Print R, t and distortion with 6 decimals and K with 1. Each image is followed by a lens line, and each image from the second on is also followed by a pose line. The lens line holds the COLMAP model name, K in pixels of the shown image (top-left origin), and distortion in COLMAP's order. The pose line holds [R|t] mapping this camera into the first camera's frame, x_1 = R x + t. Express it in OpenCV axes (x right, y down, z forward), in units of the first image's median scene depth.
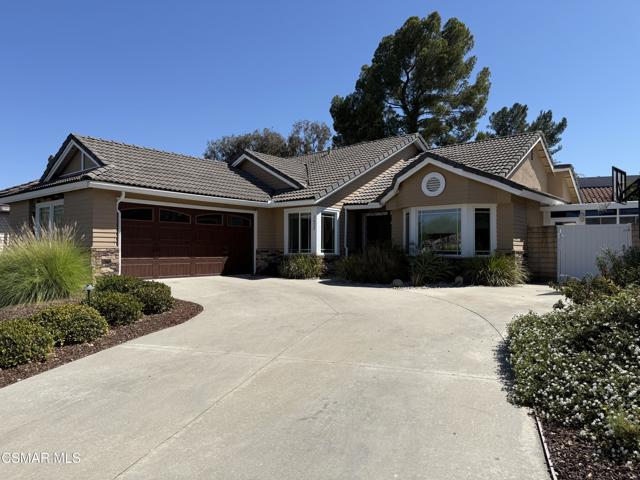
lens RADIAL K [[450.9, 0, 314.2], [0, 450.9, 239.1], [0, 0, 1]] dist [0.088506, -0.156770]
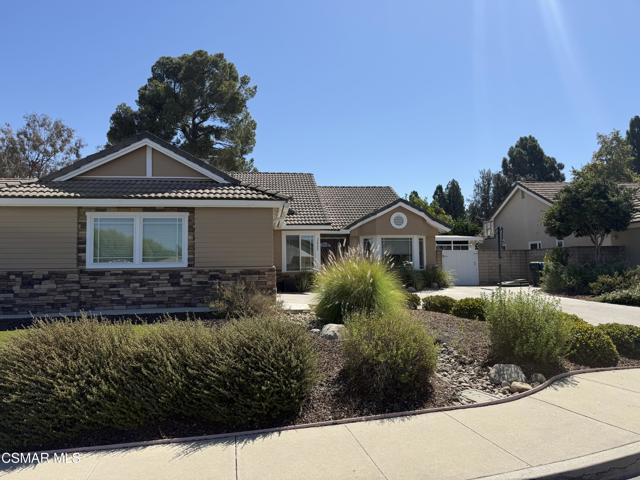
lens RADIAL K [[450.9, 0, 314.2], [0, 450.9, 239.1], [0, 0, 1]] dist [0.088506, -0.156770]
pose [[0.676761, 0.030977, 0.735551, -0.845002], [-0.003516, 0.999239, -0.038847, -0.004251], [-0.736195, 0.023704, 0.676354, 0.199615]]
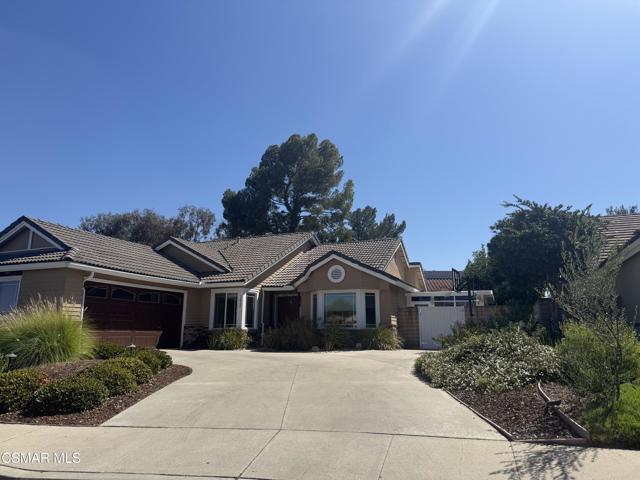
lens RADIAL K [[448.9, 0, 324.8], [0, 448.9, 228.0], [0, 0, 1]] dist [0.137293, -0.240807]
pose [[0.944308, 0.070591, 0.321402, -0.182692], [-0.003268, 0.978683, -0.205352, 0.018180], [-0.329046, 0.192866, 0.924409, -0.220031]]
